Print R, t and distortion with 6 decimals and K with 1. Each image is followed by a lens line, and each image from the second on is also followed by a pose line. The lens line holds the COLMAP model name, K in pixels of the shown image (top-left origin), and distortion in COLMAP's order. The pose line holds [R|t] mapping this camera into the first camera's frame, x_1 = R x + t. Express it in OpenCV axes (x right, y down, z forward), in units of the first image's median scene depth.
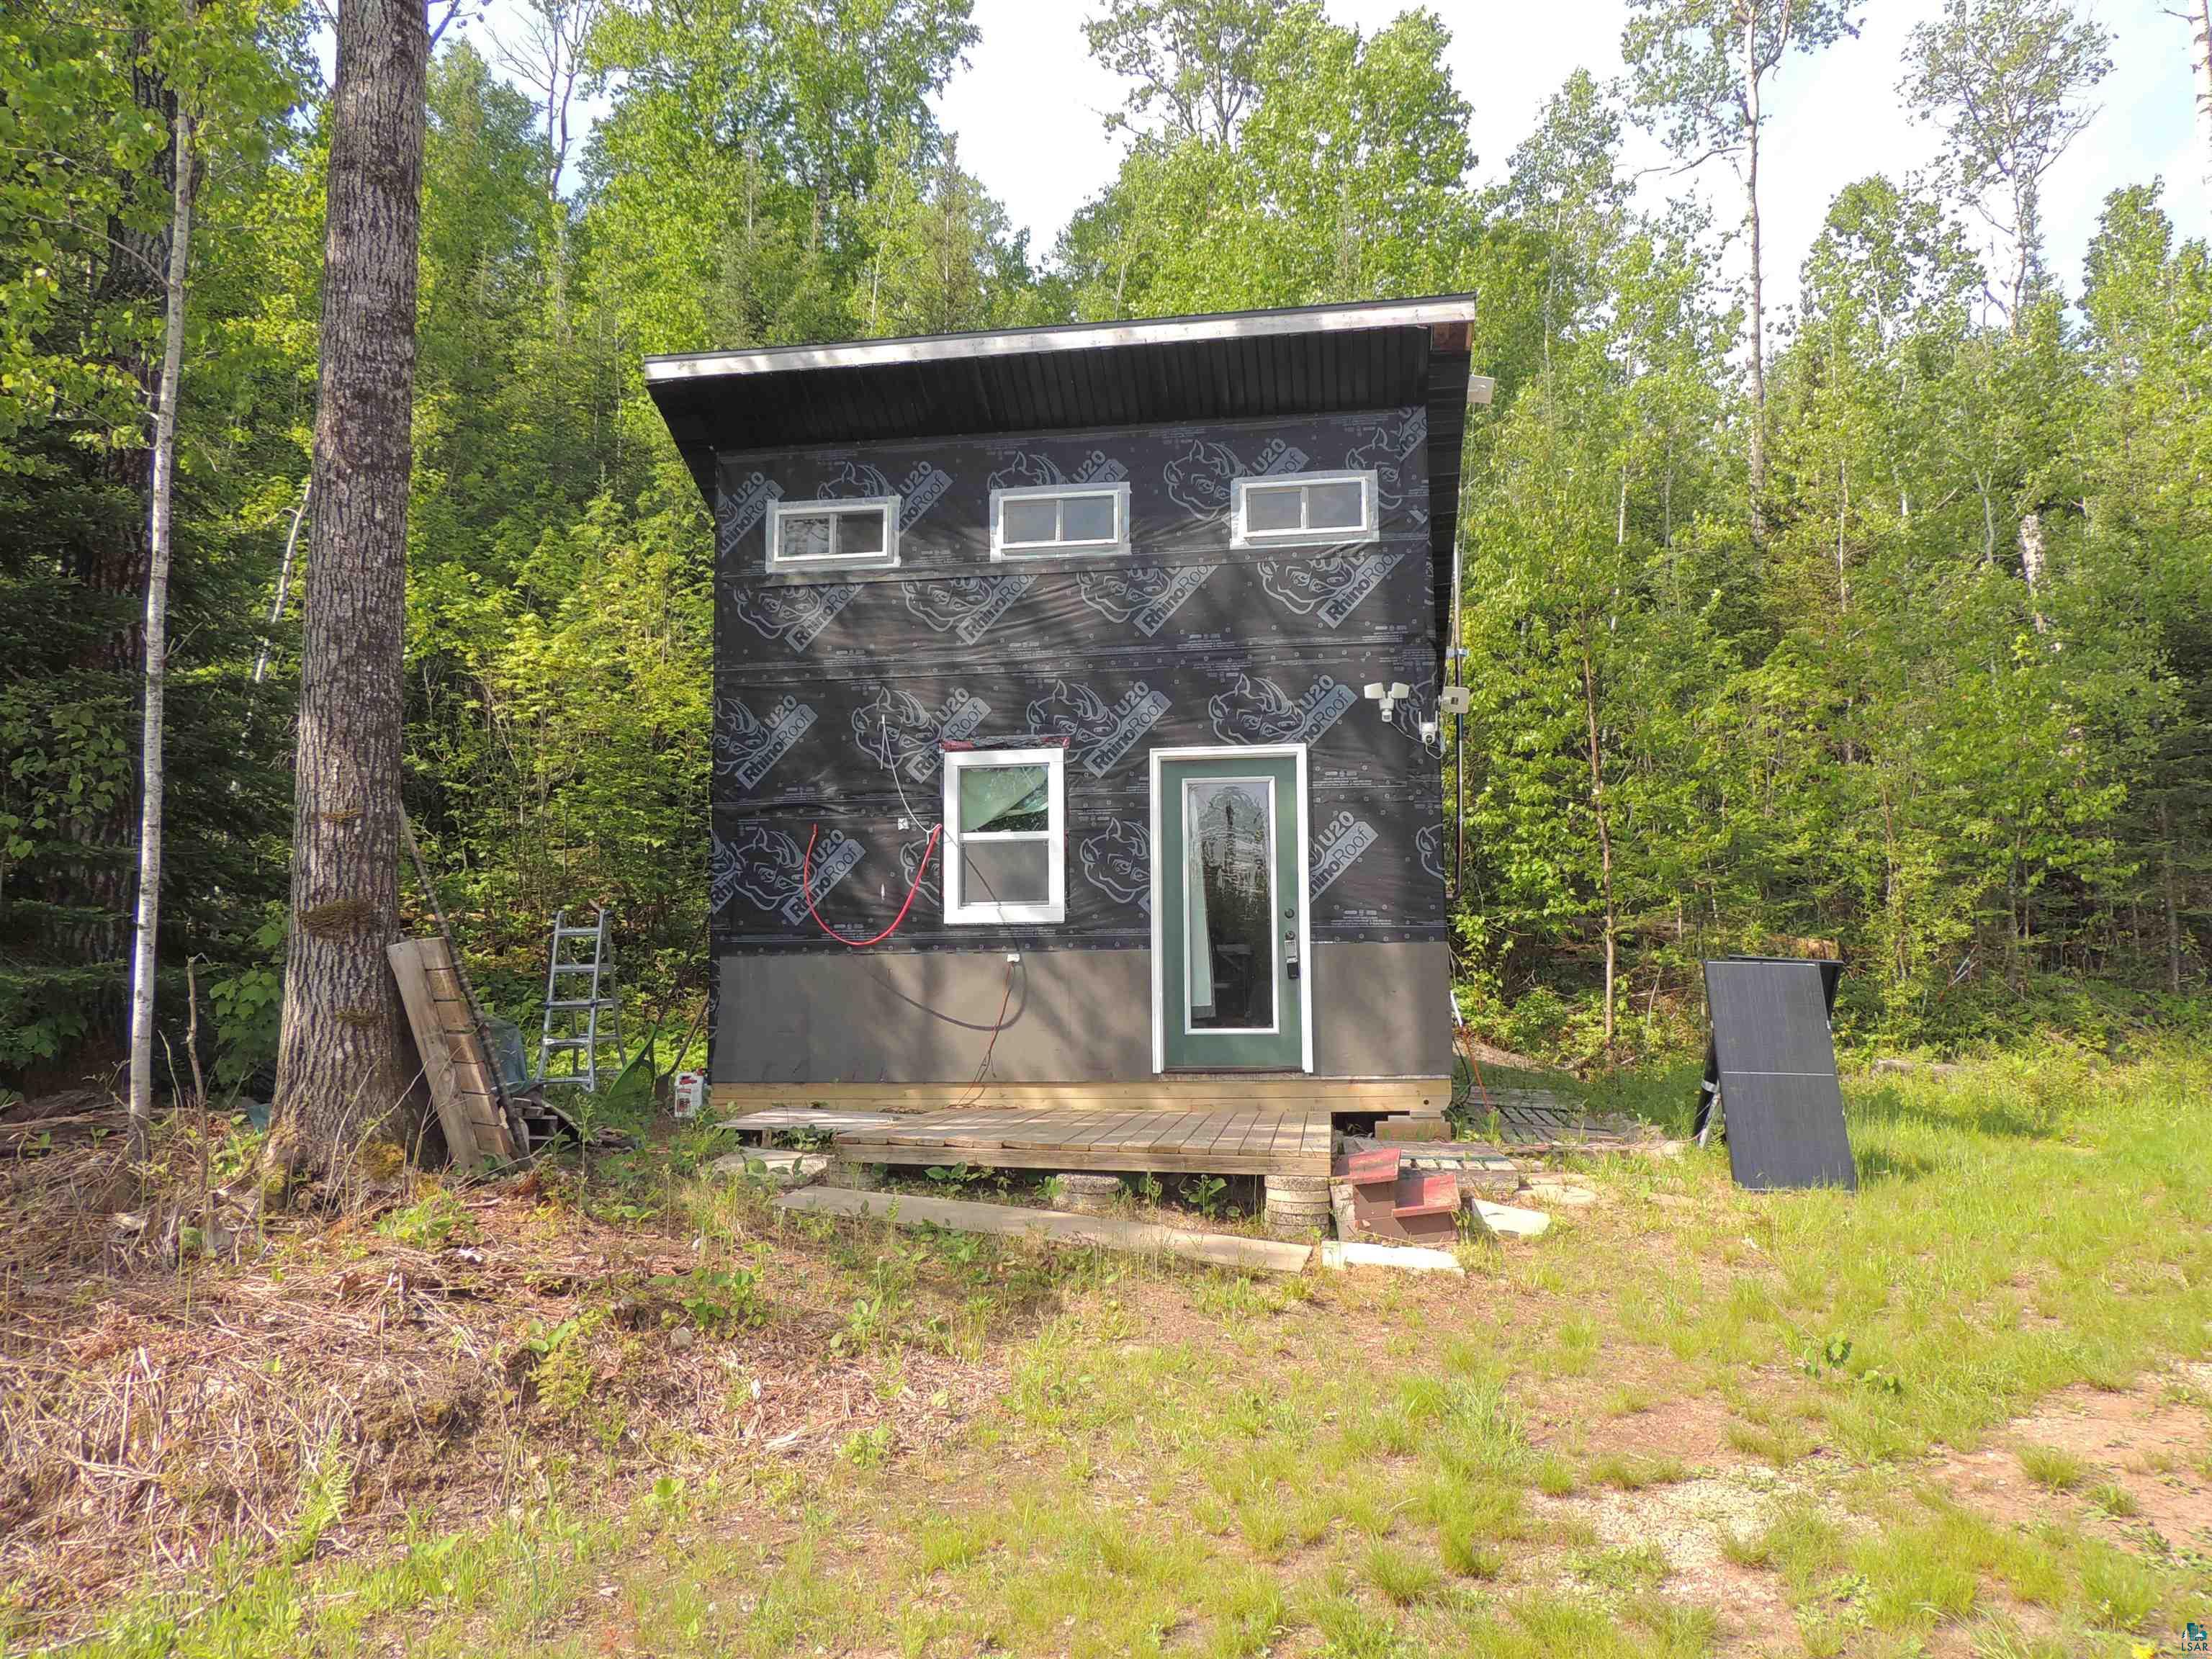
lens RADIAL K [[1586.7, 0, 1106.0], [0, 1586.7, 829.5], [0, 0, 1]] dist [-0.017194, 0.003470]
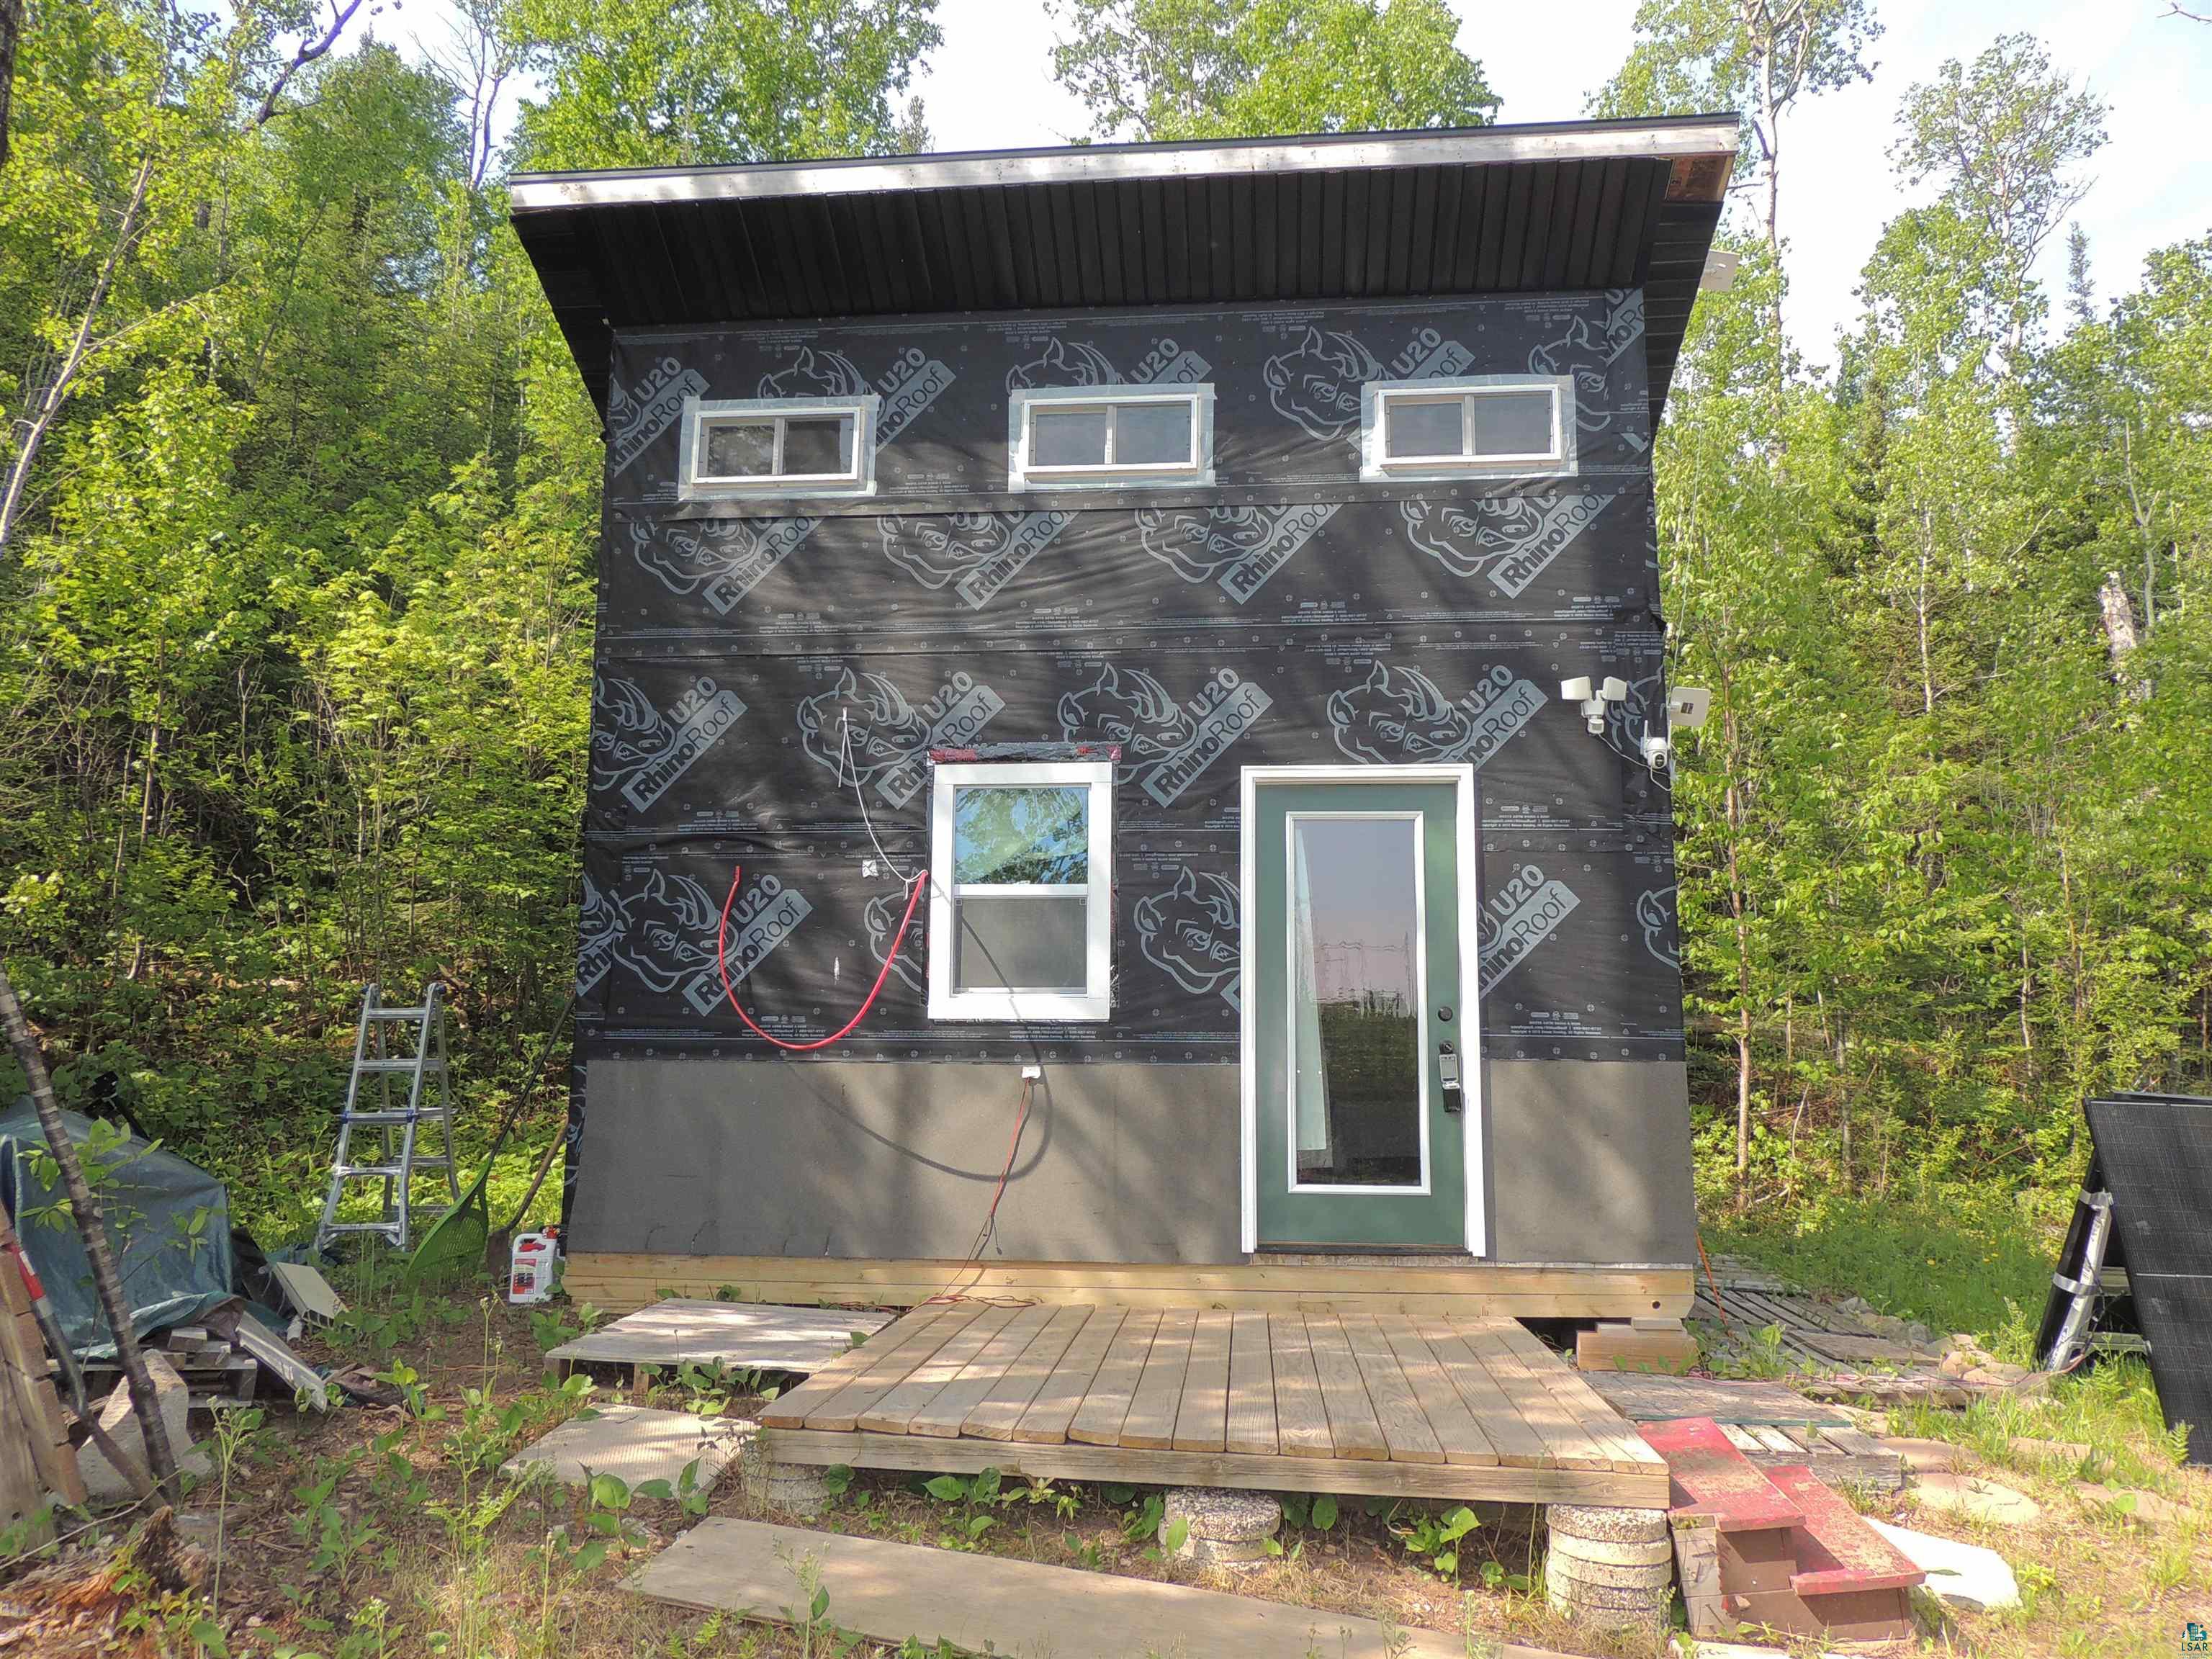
lens RADIAL K [[1586.7, 0, 1106.0], [0, 1586.7, 829.5], [0, 0, 1]] dist [-0.017194, 0.003470]
pose [[0.998411, 0.026140, 0.049925, -0.062259], [-0.023764, 0.998583, -0.047609, 0.009717], [-0.051098, 0.046347, 0.997618, 0.323659]]
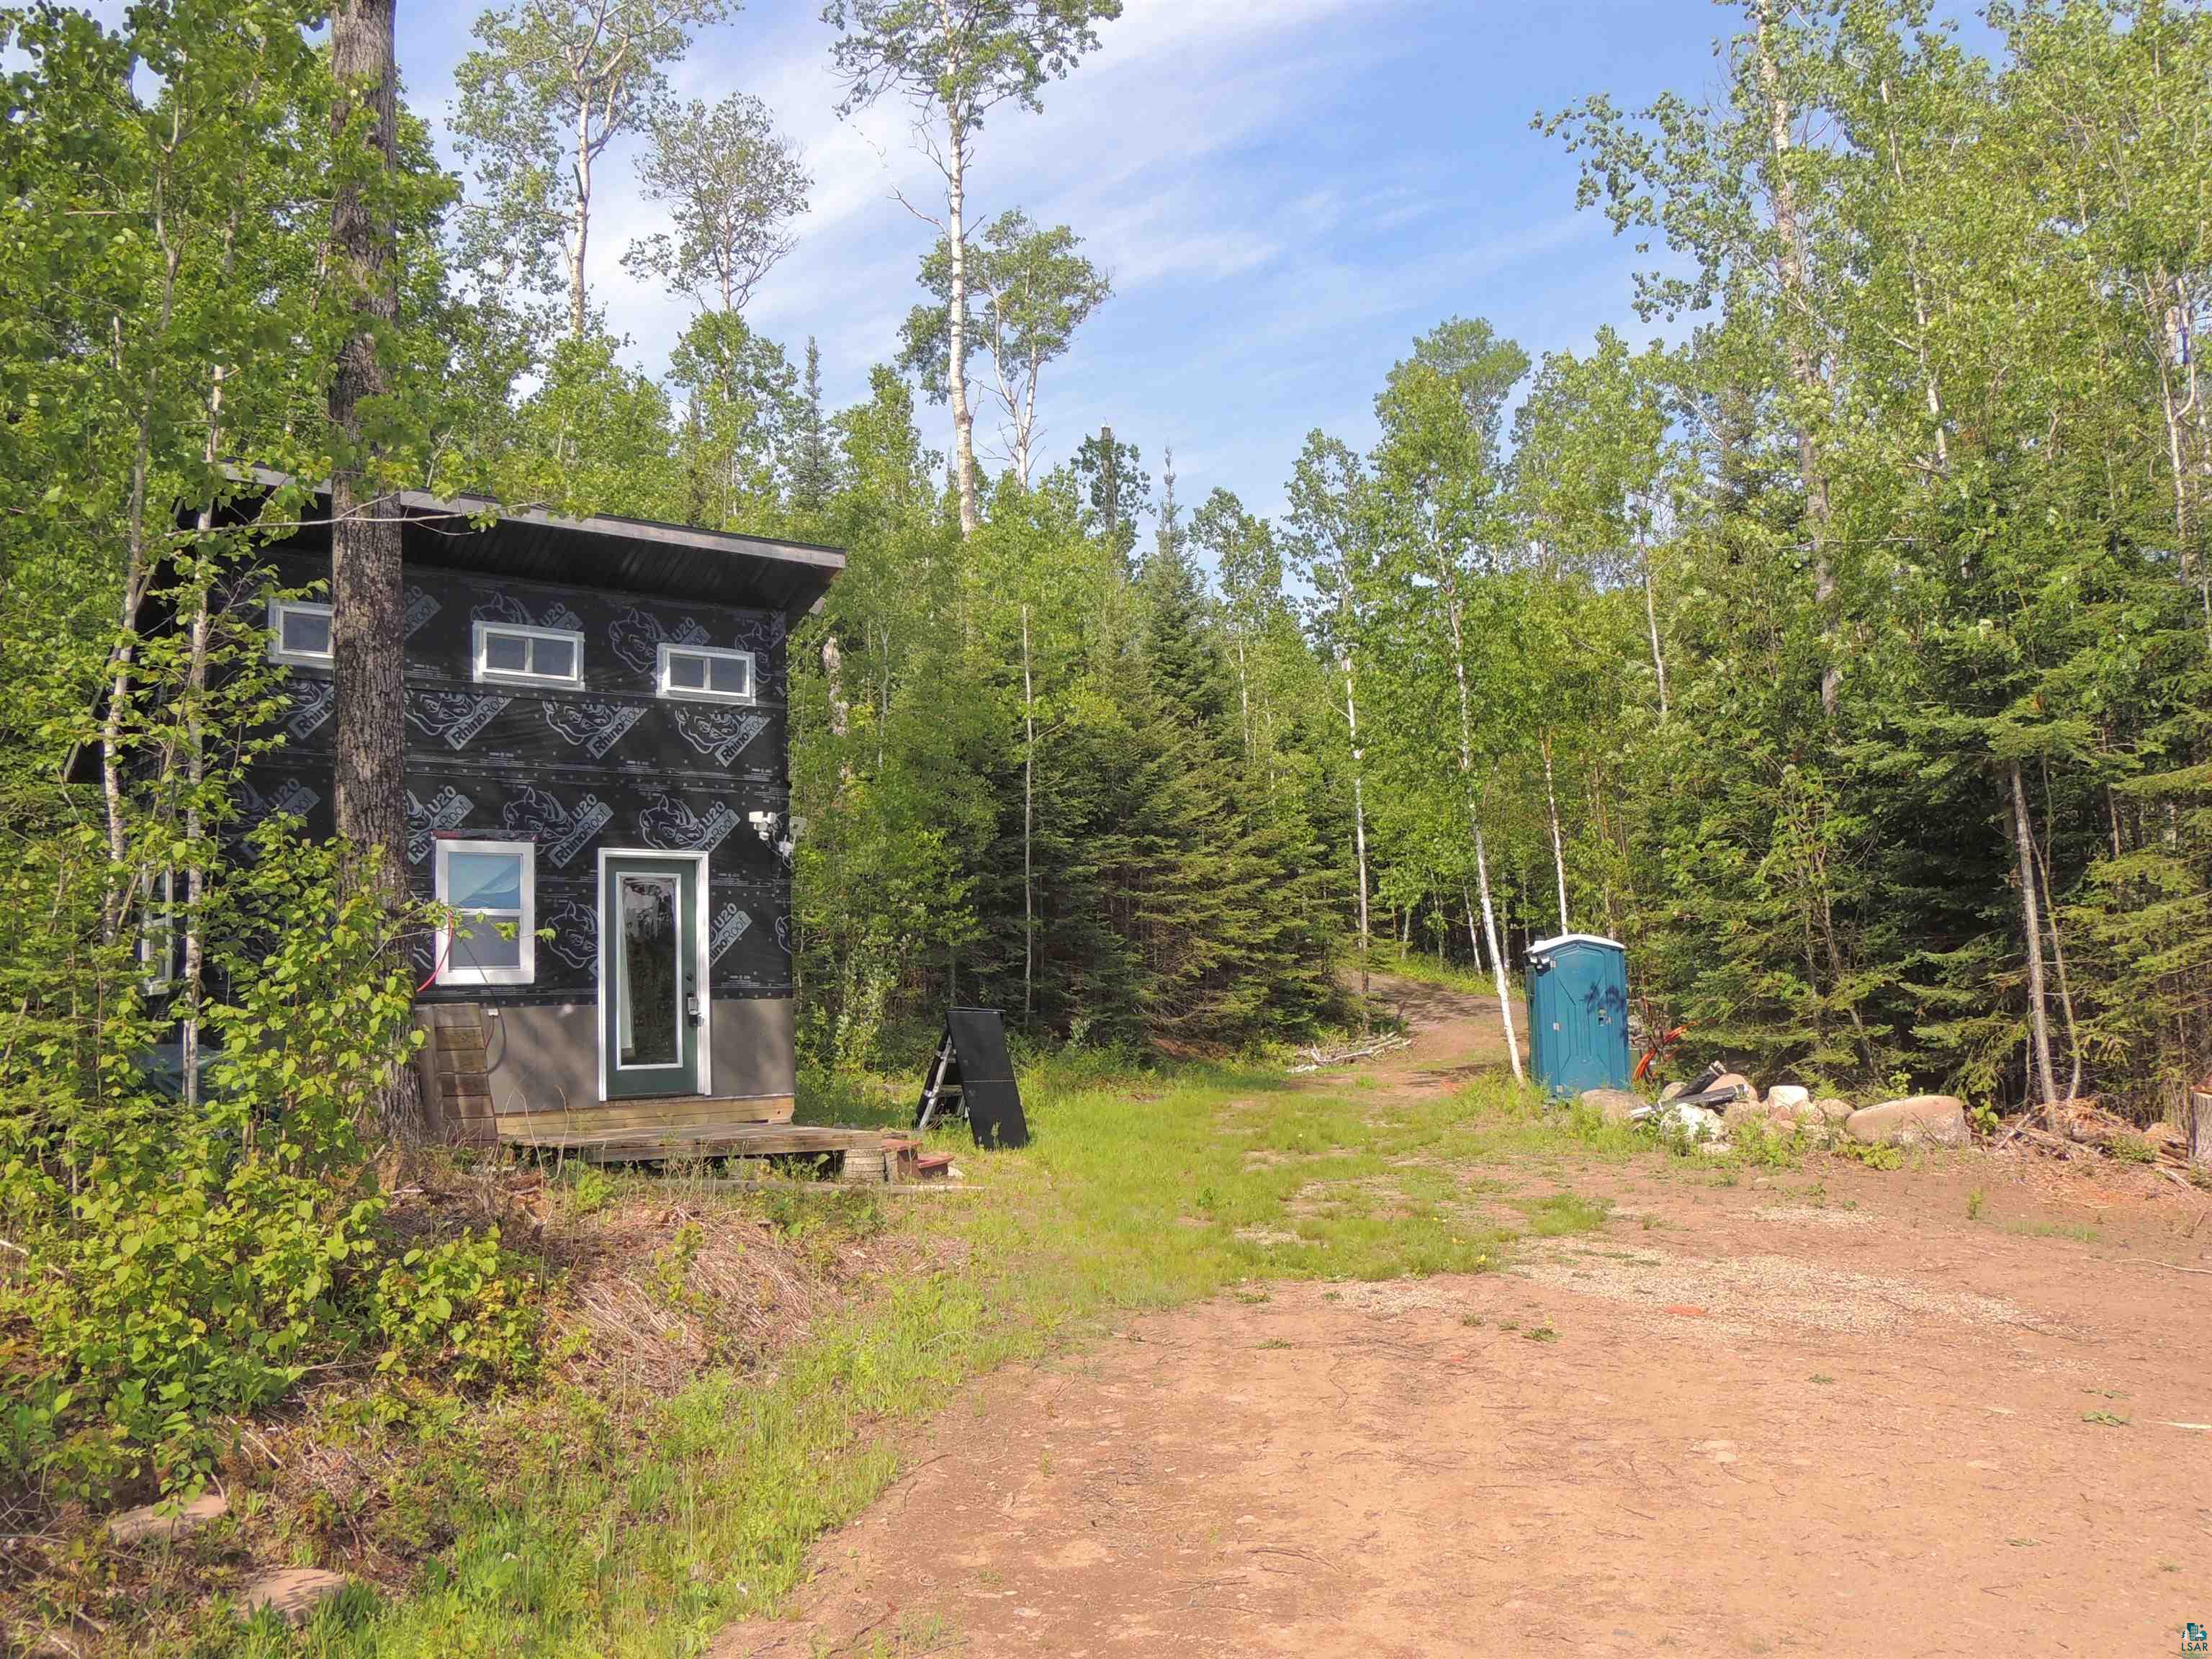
lens RADIAL K [[1907.0, 0, 1106.0], [0, 1907.0, 829.5], [0, 0, 1]] dist [-0.007195, -0.001396]
pose [[0.664239, 0.062115, 0.744935, -0.834626], [-0.057931, 0.997822, -0.031546, -0.040231], [-0.745272, -0.022201, 0.666390, -0.322501]]
